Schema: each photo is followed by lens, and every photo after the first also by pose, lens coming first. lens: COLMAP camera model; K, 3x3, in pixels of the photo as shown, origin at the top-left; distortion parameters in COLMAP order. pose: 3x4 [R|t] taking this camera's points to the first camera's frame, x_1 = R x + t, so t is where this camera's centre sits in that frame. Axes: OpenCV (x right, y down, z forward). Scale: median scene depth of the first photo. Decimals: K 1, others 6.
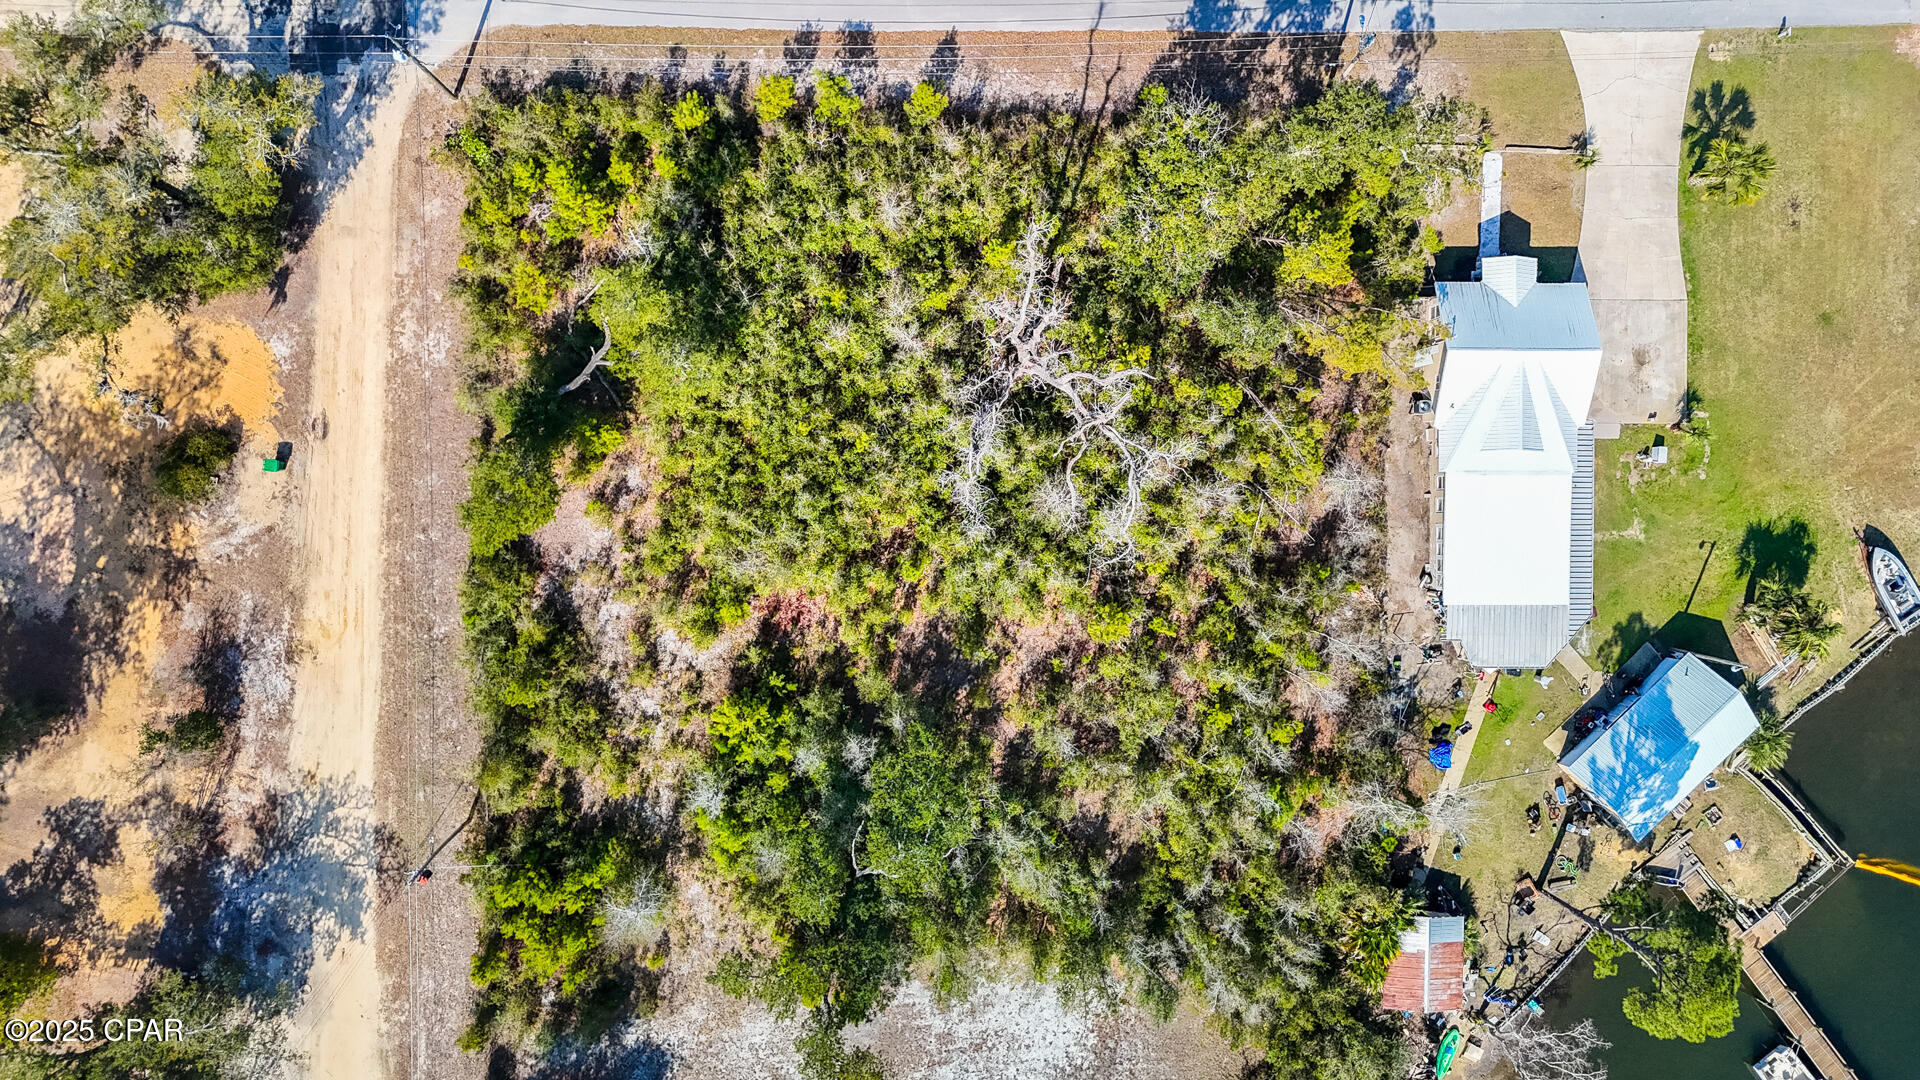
lens RADIAL K [[1408.2, 0, 958.9], [0, 1408.2, 543.2], [0, 0, 1]] dist [0.064675, -0.058331]
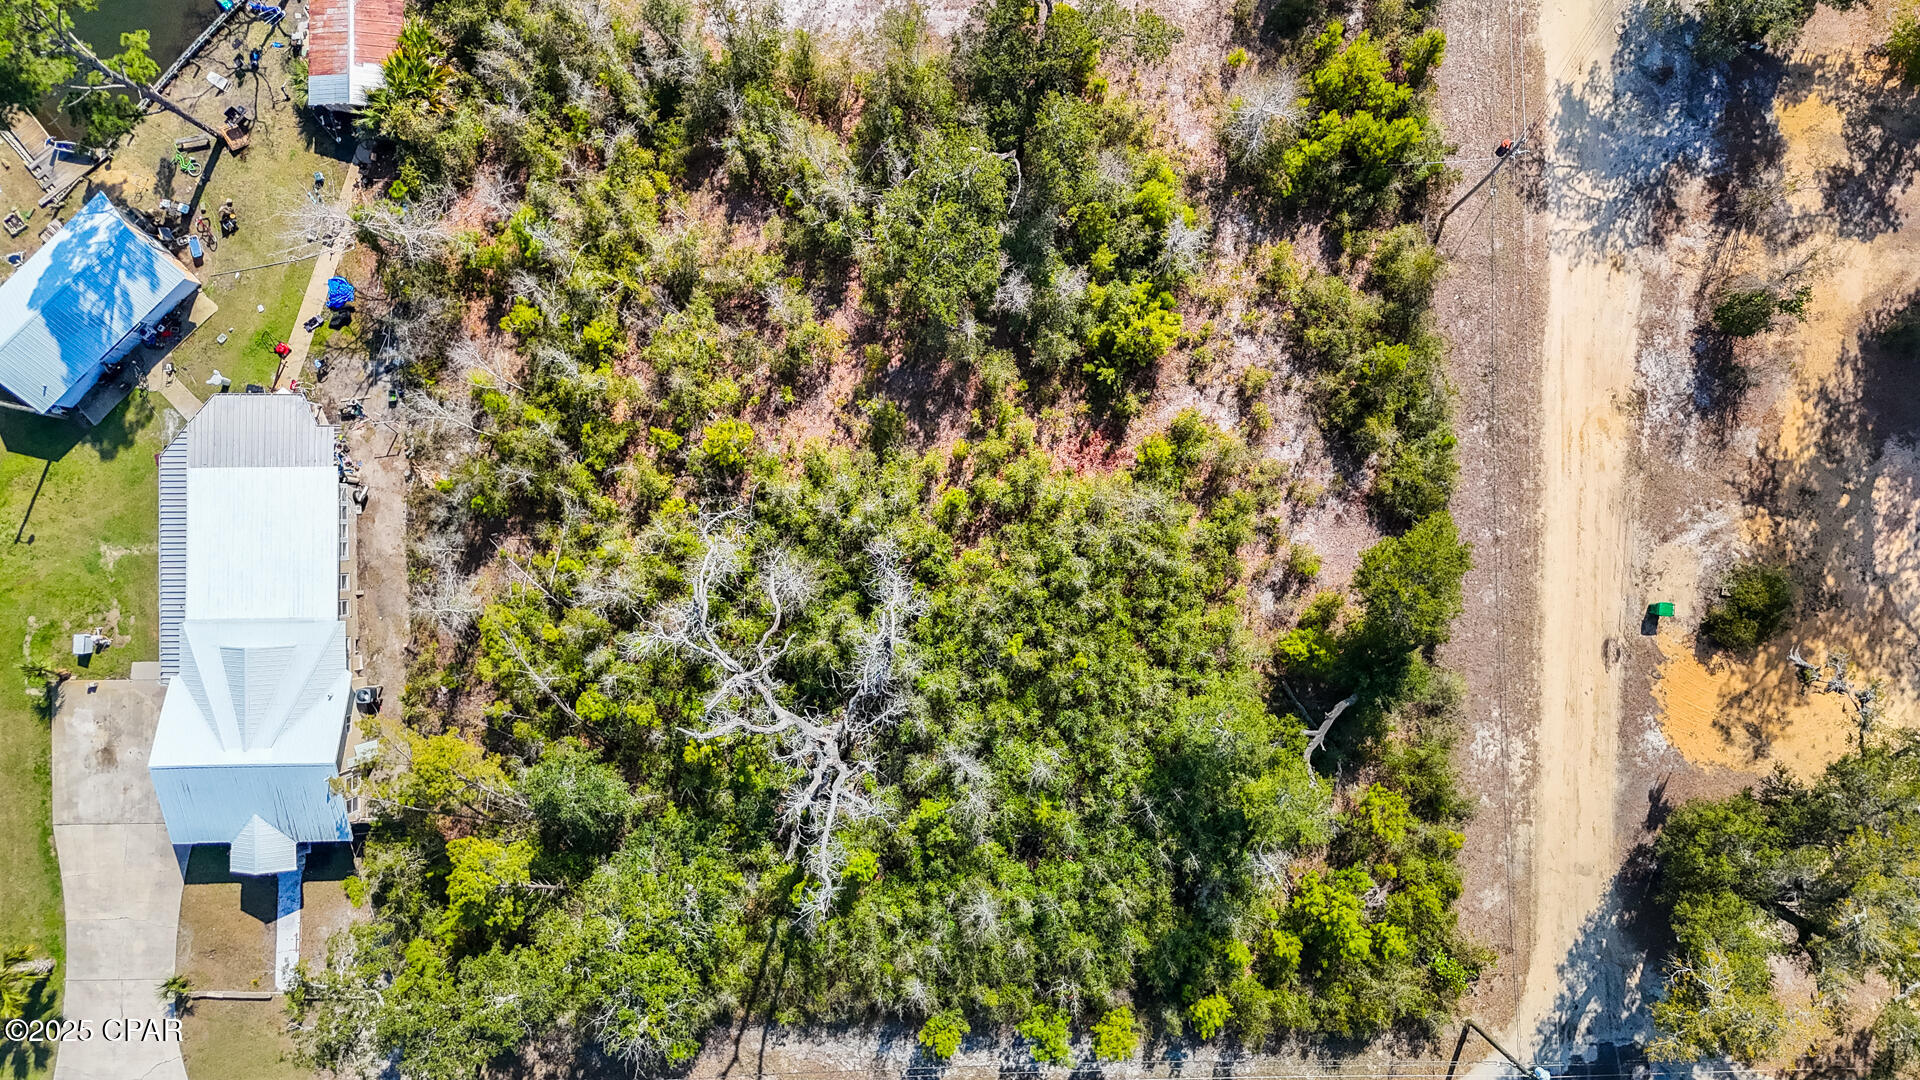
lens RADIAL K [[1408.2, 0, 957.4], [0, 1408.2, 533.3], [0, 0, 1]] dist [0.064675, -0.058331]
pose [[-0.998503, 0.011408, -0.053501, 0.012560], [-0.011254, -0.999932, -0.003179, 0.001614], [-0.053533, -0.002572, 0.998563, 0.120044]]
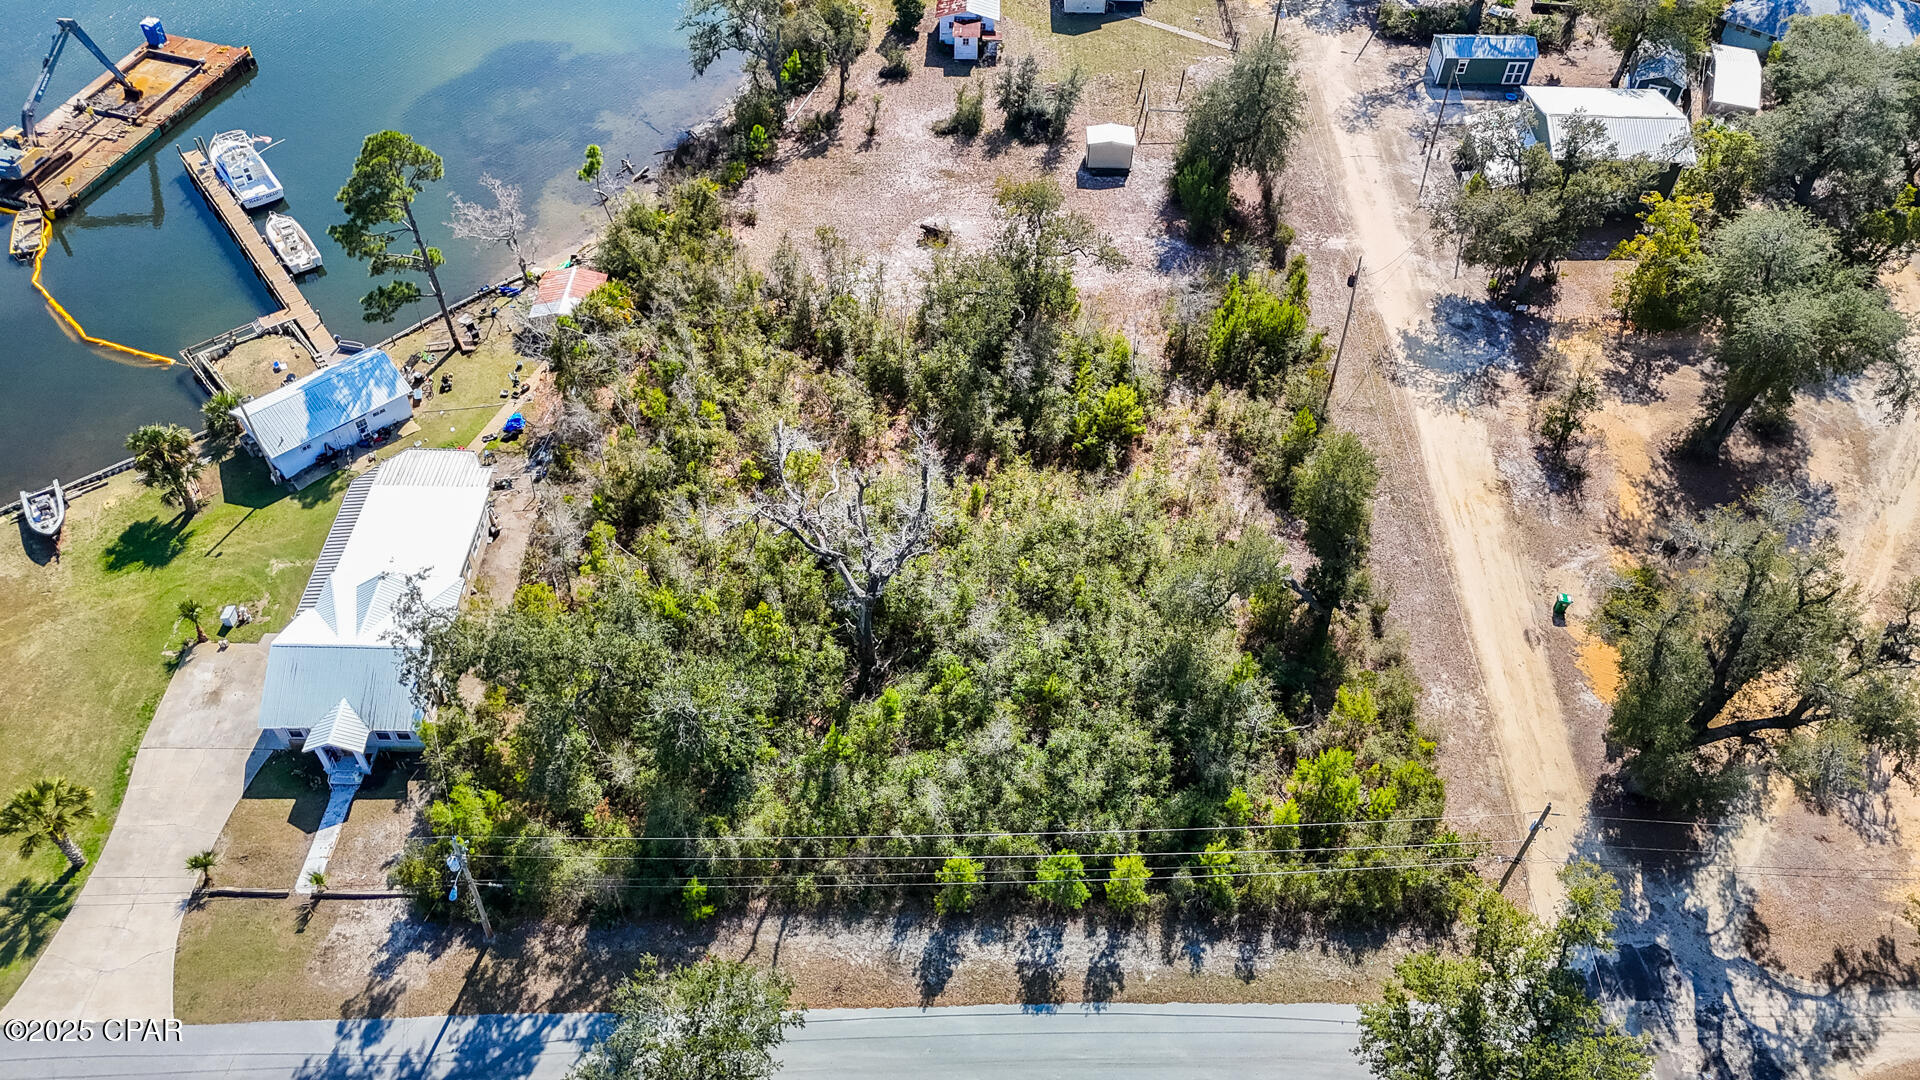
lens RADIAL K [[1408.2, 0, 953.1], [0, 1408.2, 542.4], [0, 0, 1]] dist [0.064675, -0.058331]
pose [[-0.997614, -0.053320, -0.043863, 0.031845], [0.010527, -0.745336, 0.666606, -0.734549], [-0.068236, 0.664553, 0.744119, 0.194661]]
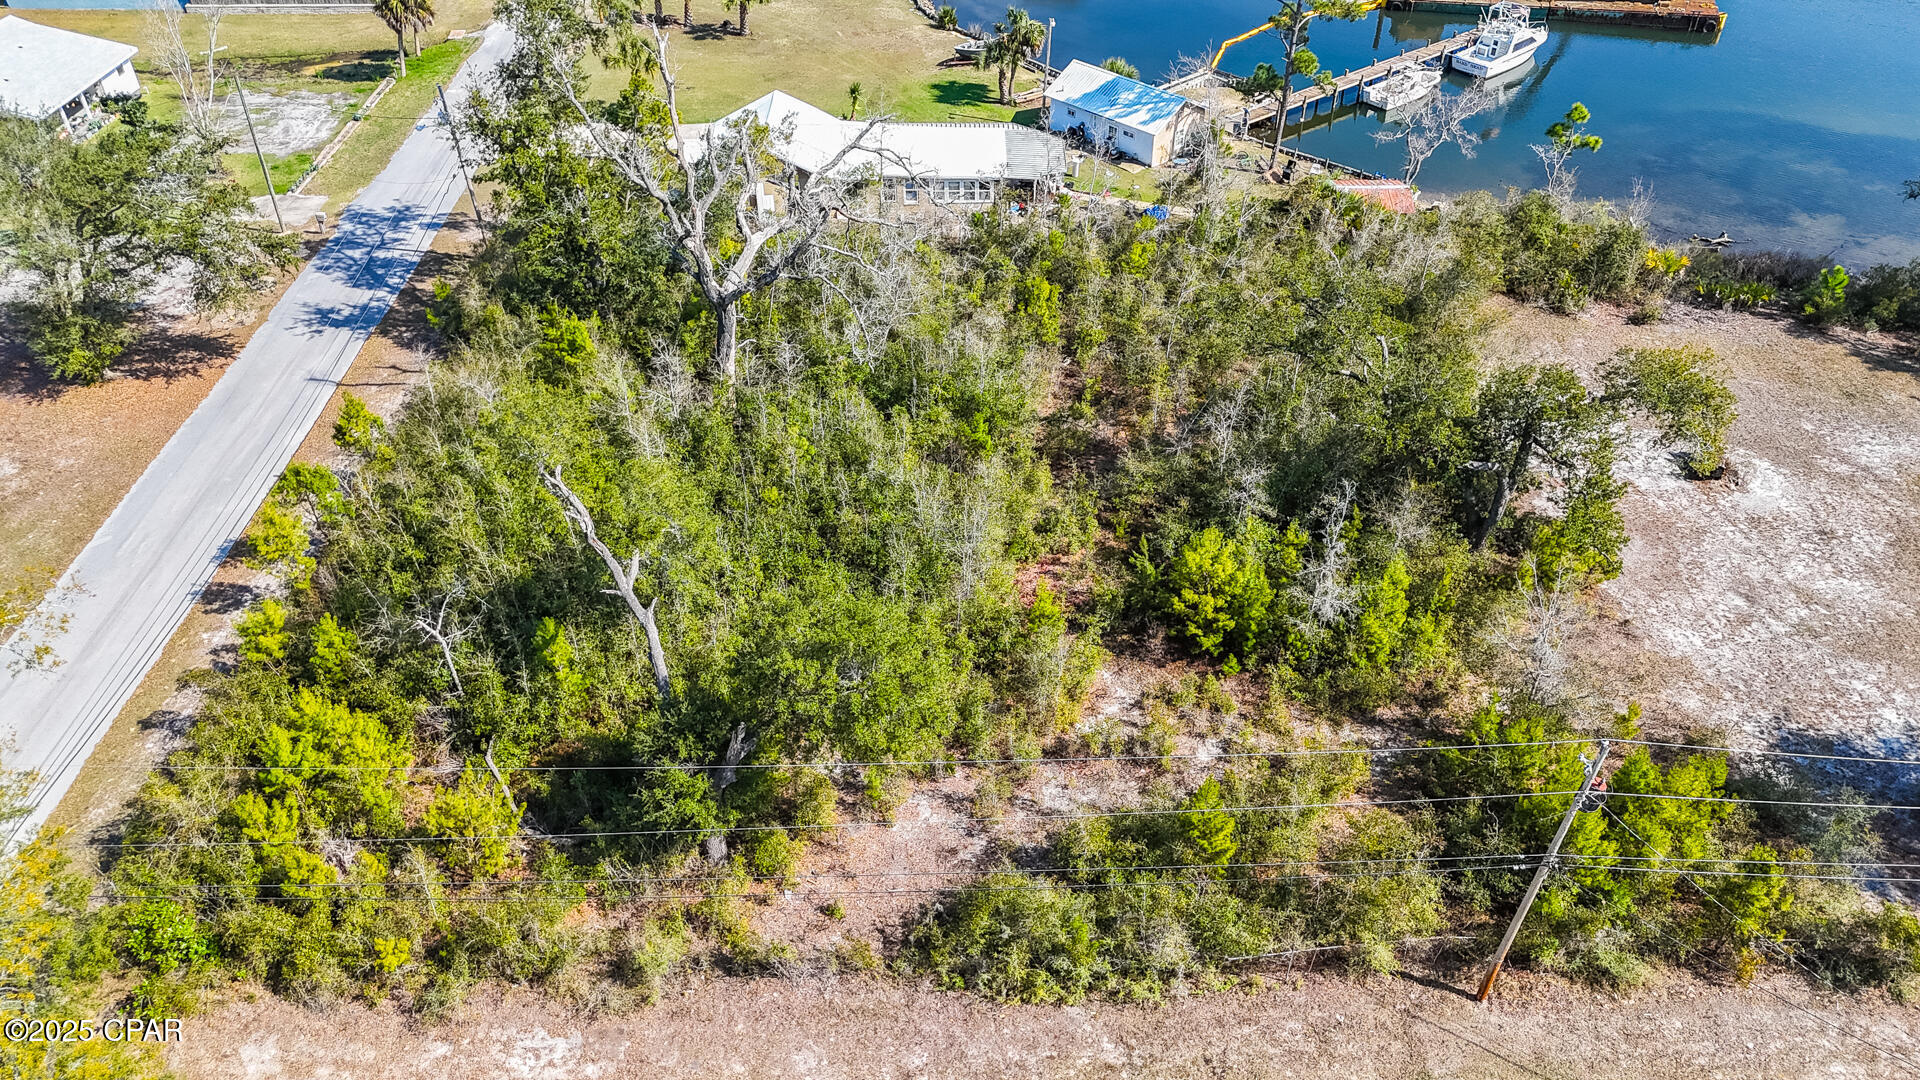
lens RADIAL K [[1408.2, 0, 958.3], [0, 1408.2, 536.3], [0, 0, 1]] dist [0.064675, -0.058331]
pose [[0.000521, -0.654657, 0.755925, -0.624649], [0.999873, -0.011710, -0.010831, 0.015919], [0.015943, 0.755835, 0.654568, 0.538389]]
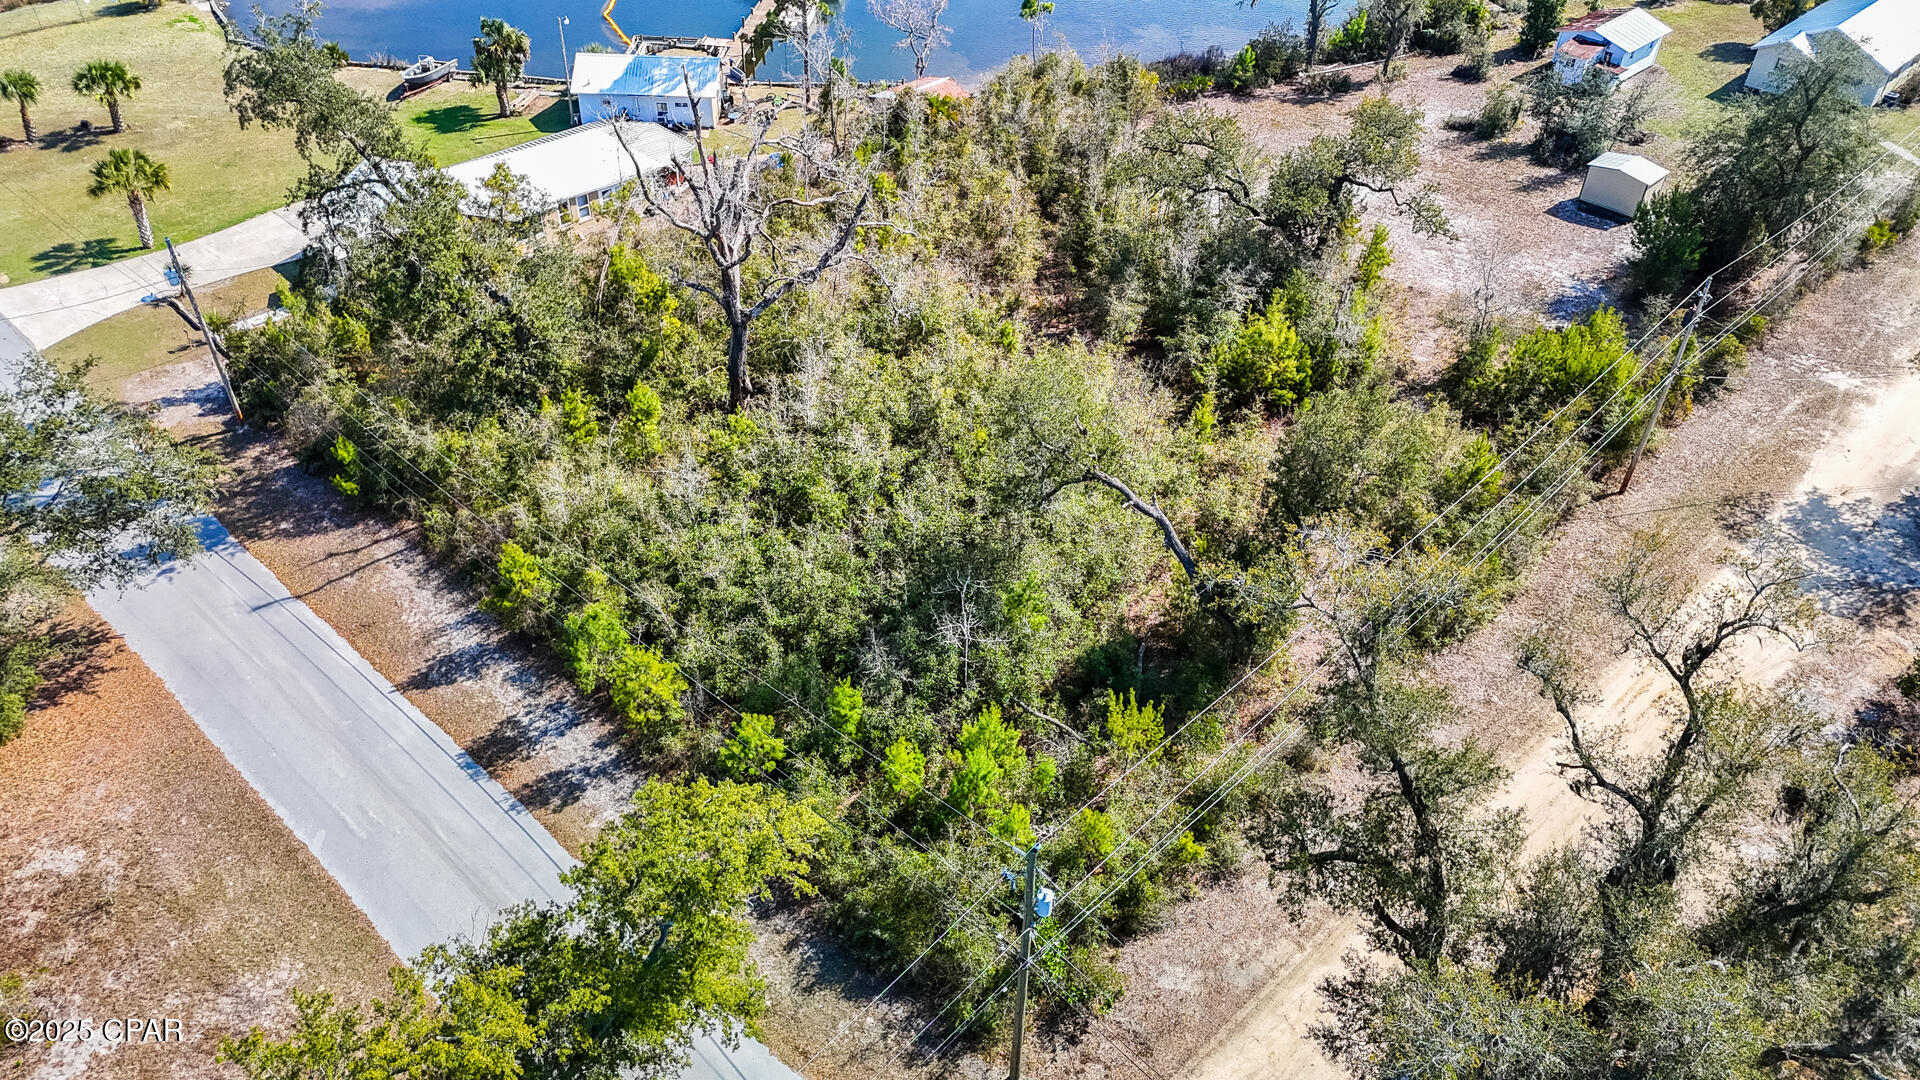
lens RADIAL K [[1408.2, 0, 954.8], [0, 1408.2, 532.7], [0, 0, 1]] dist [0.064675, -0.058331]
pose [[-0.703900, -0.495055, 0.509358, -0.500379], [0.708797, -0.442944, 0.549006, -0.521269], [-0.046172, 0.747477, 0.662682, 0.506573]]
